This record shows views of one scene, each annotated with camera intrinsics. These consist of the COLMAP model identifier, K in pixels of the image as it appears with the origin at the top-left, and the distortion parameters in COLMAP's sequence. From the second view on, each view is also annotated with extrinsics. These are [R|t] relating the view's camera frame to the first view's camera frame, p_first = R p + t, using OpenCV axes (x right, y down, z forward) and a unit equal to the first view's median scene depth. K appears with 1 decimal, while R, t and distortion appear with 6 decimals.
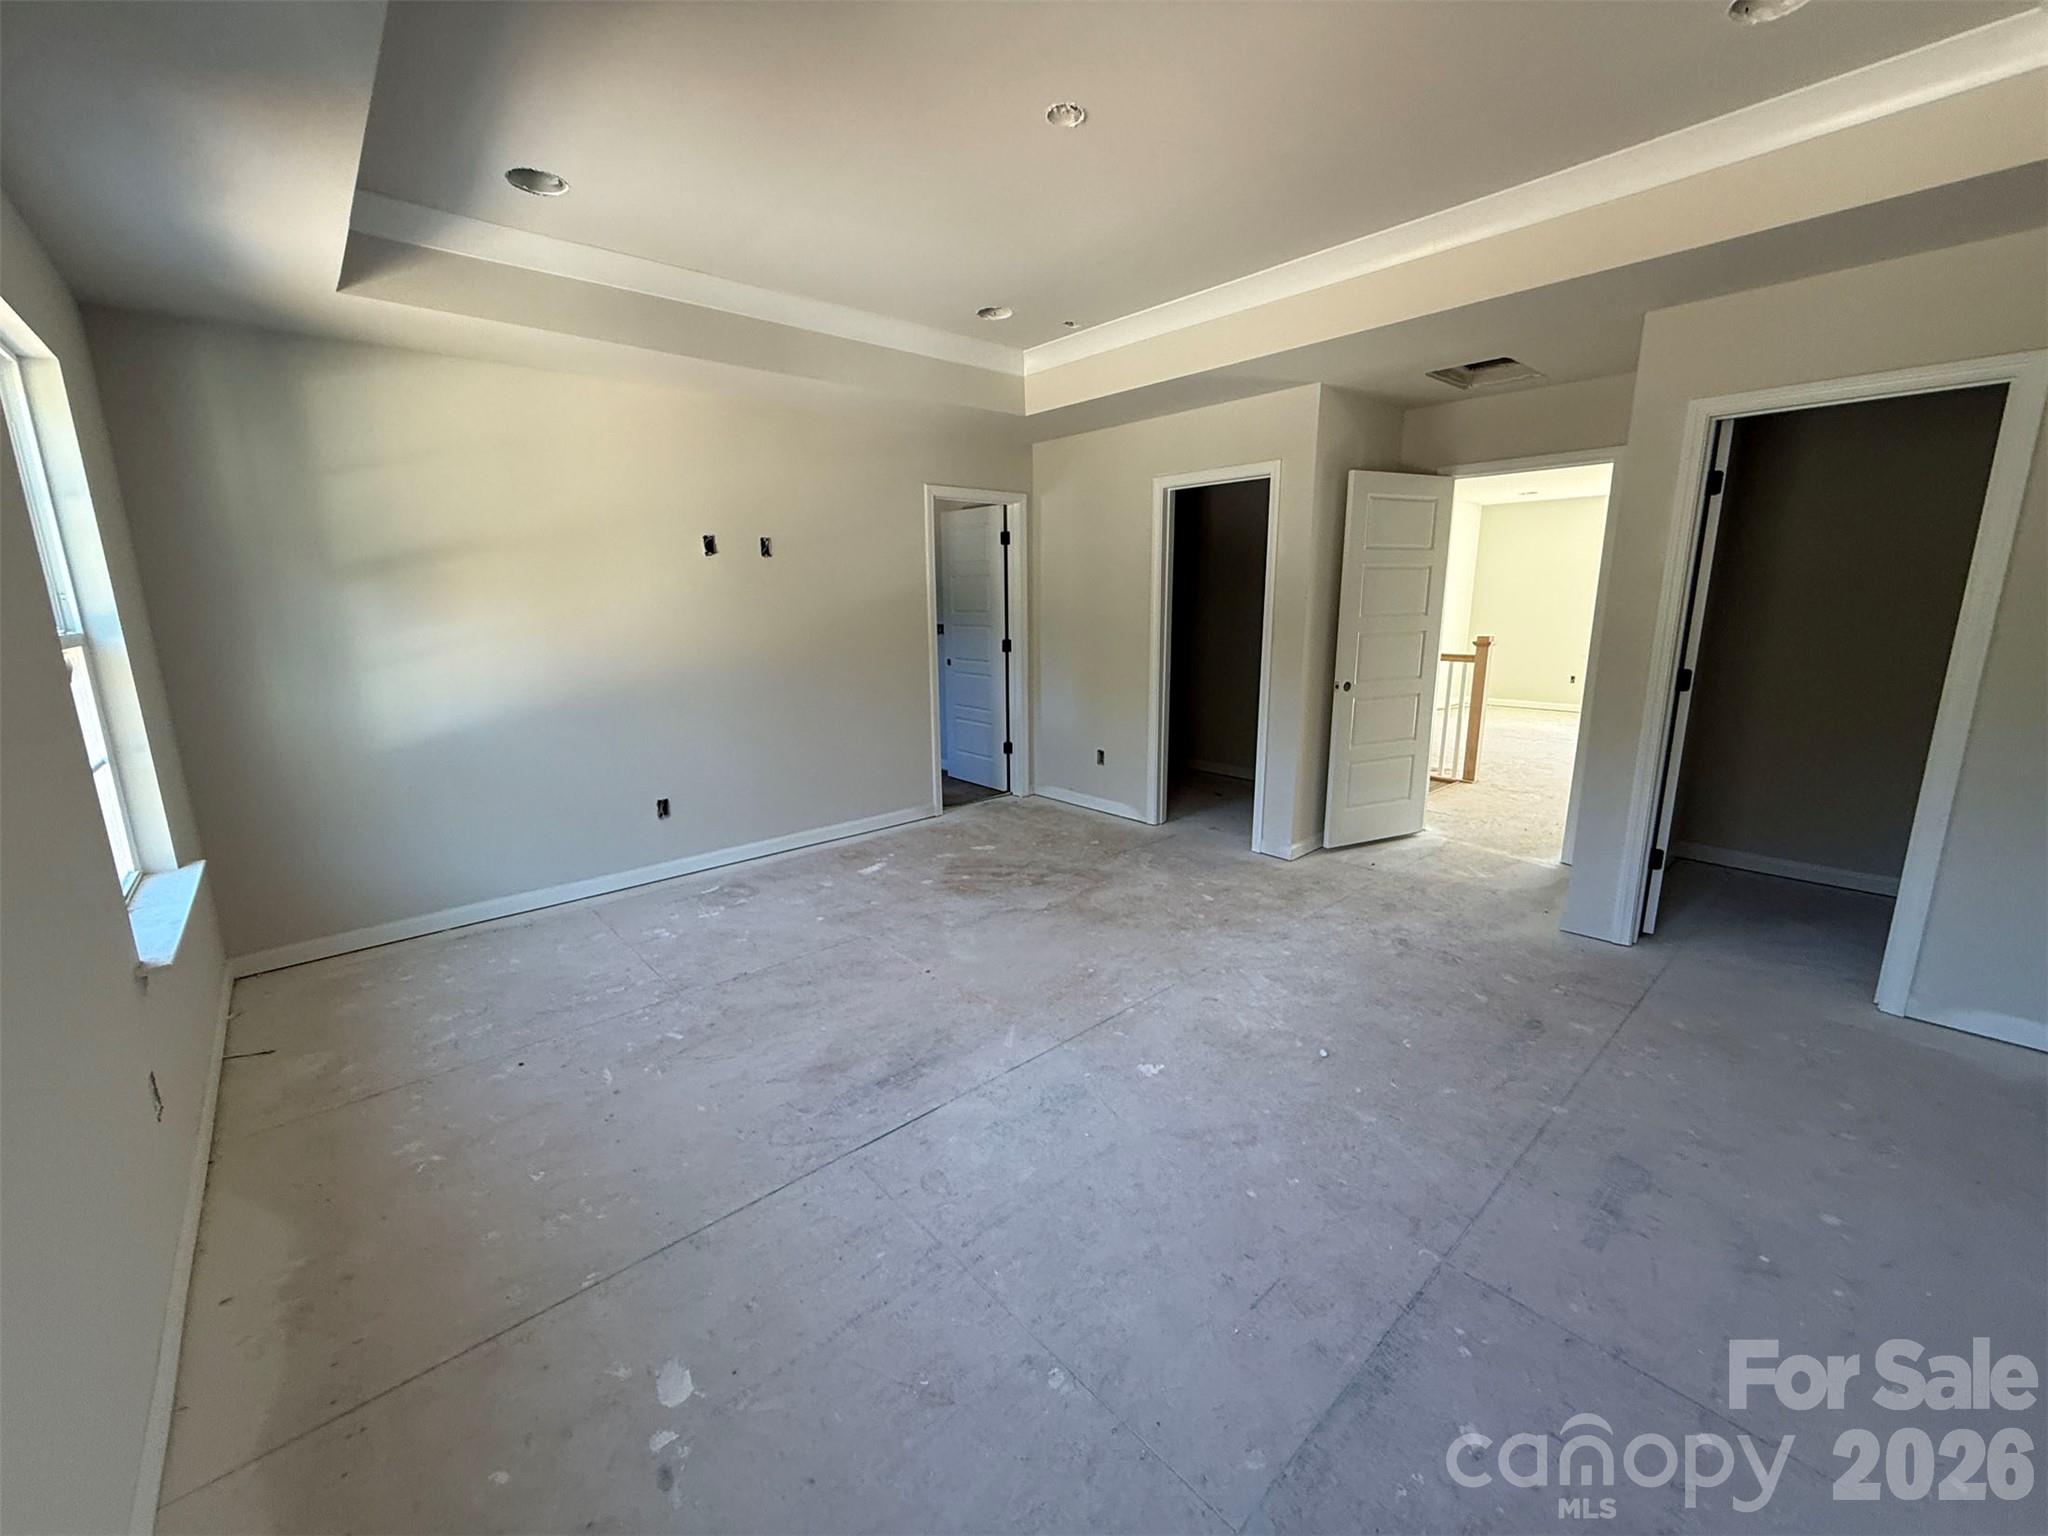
lens RADIAL K [[815.6, 0, 1013.7], [0, 815.6, 765.6], [0, 0, 1]] dist [-0.001188, -0.000223]
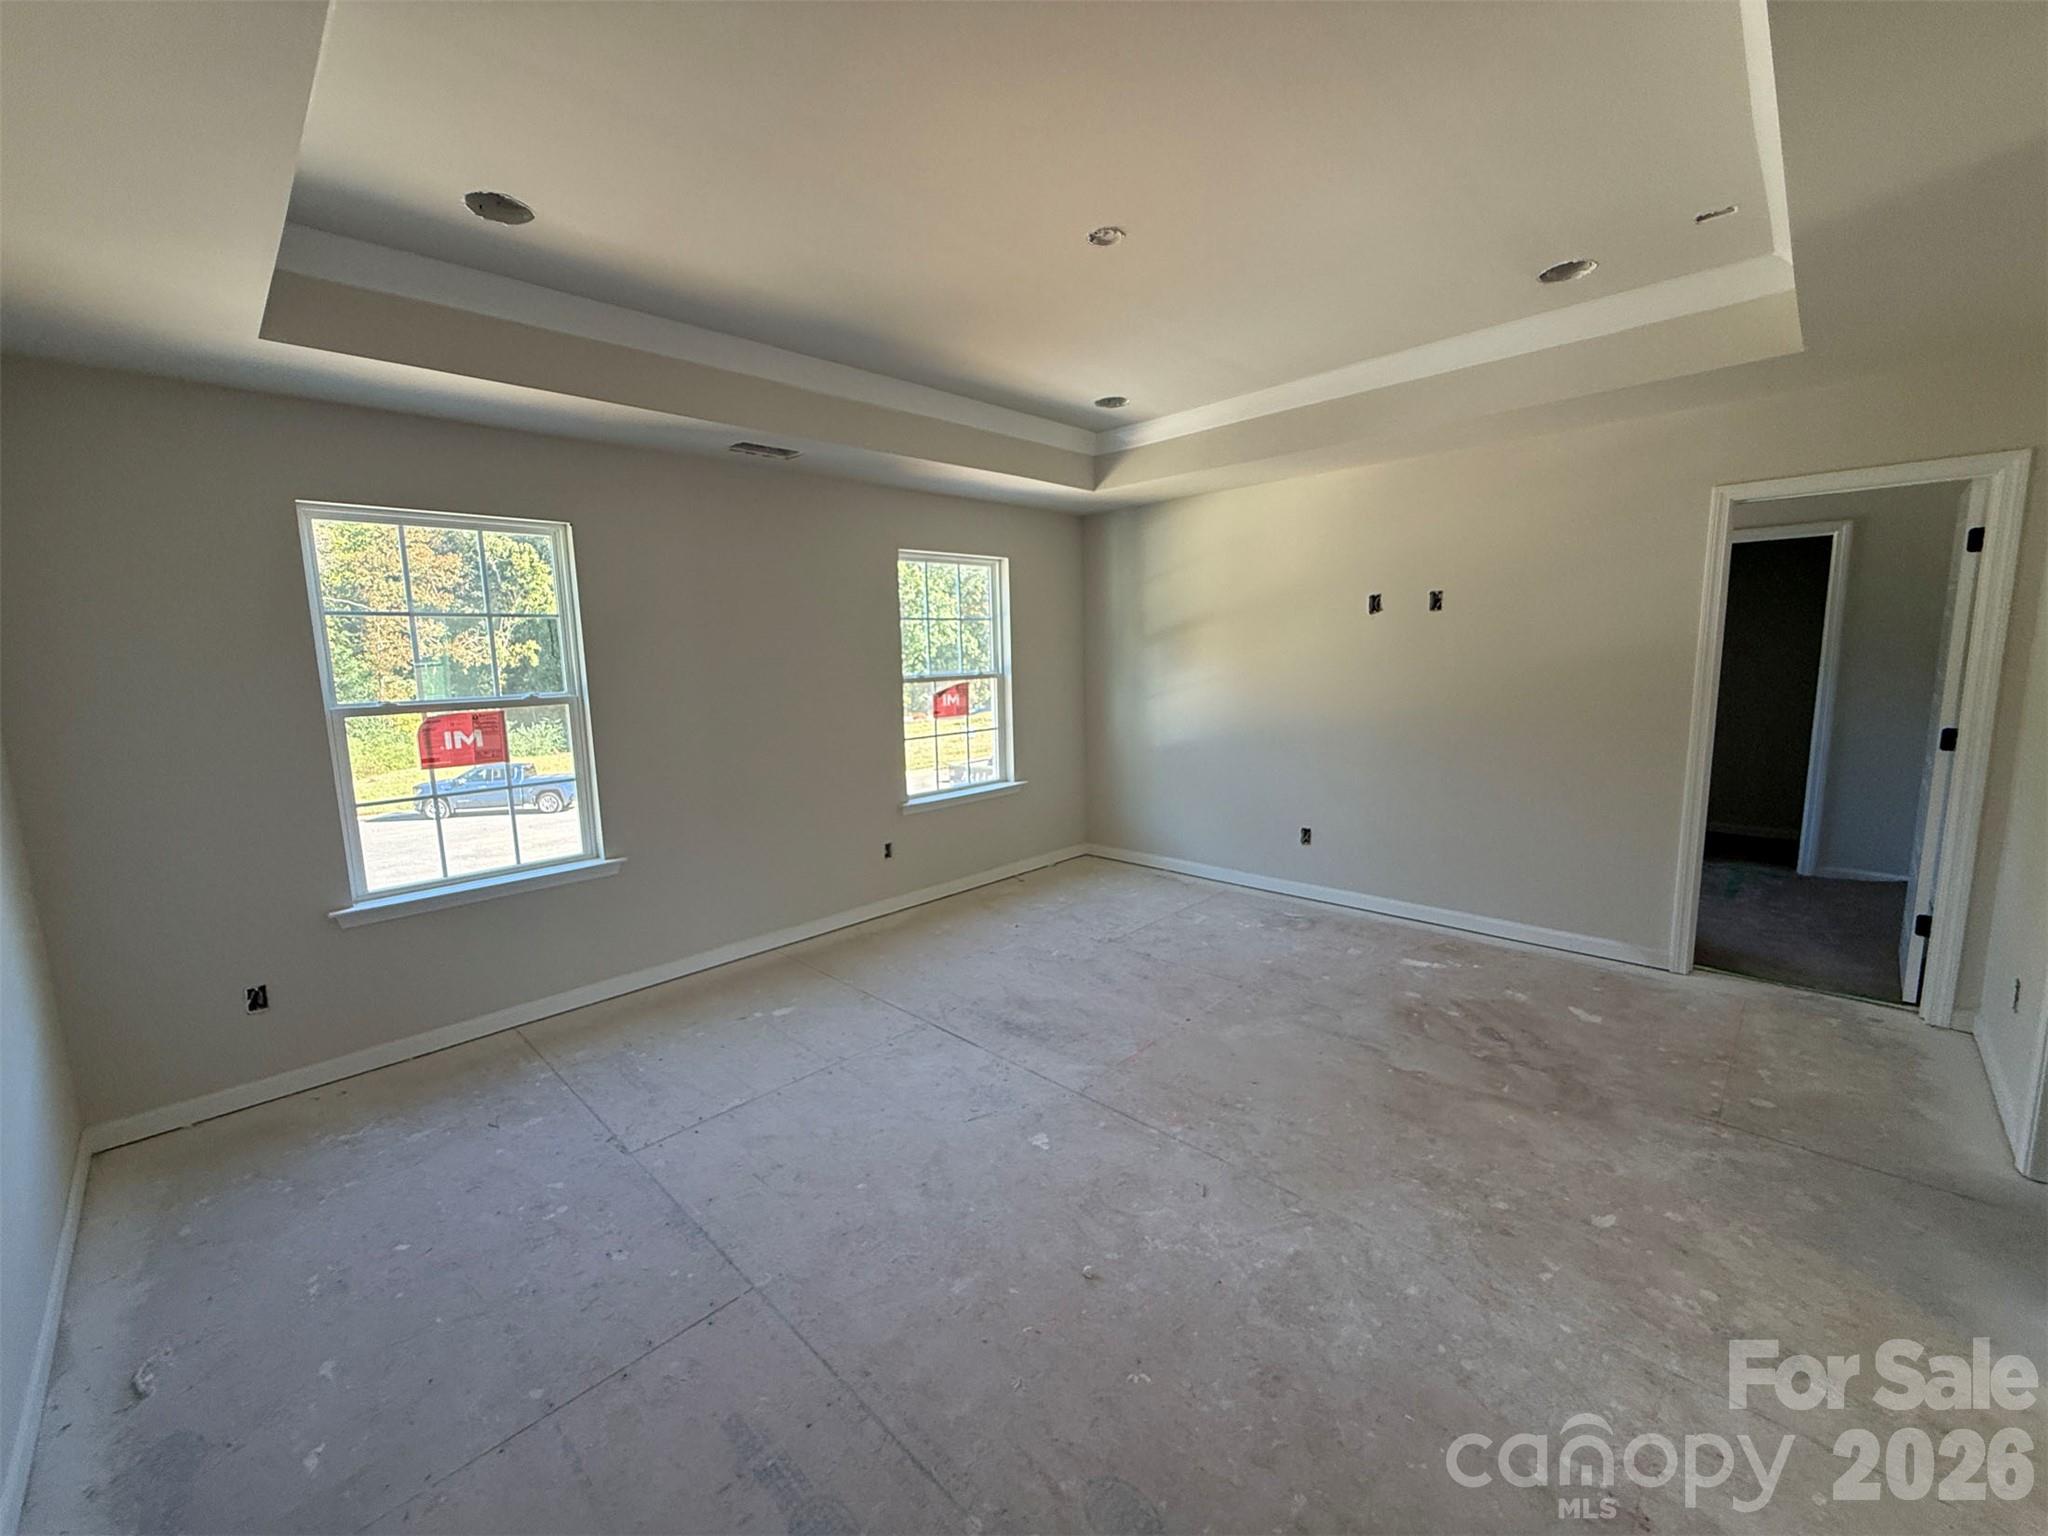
lens RADIAL K [[815.6, 0, 1013.7], [0, 815.6, 765.6], [0, 0, 1]] dist [-0.001188, -0.000223]
pose [[0.067791, 0.153379, -0.985839, 0.697434], [-0.180023, 0.973774, 0.139123, -0.137409], [0.981324, 0.168043, 0.093625, 0.509161]]
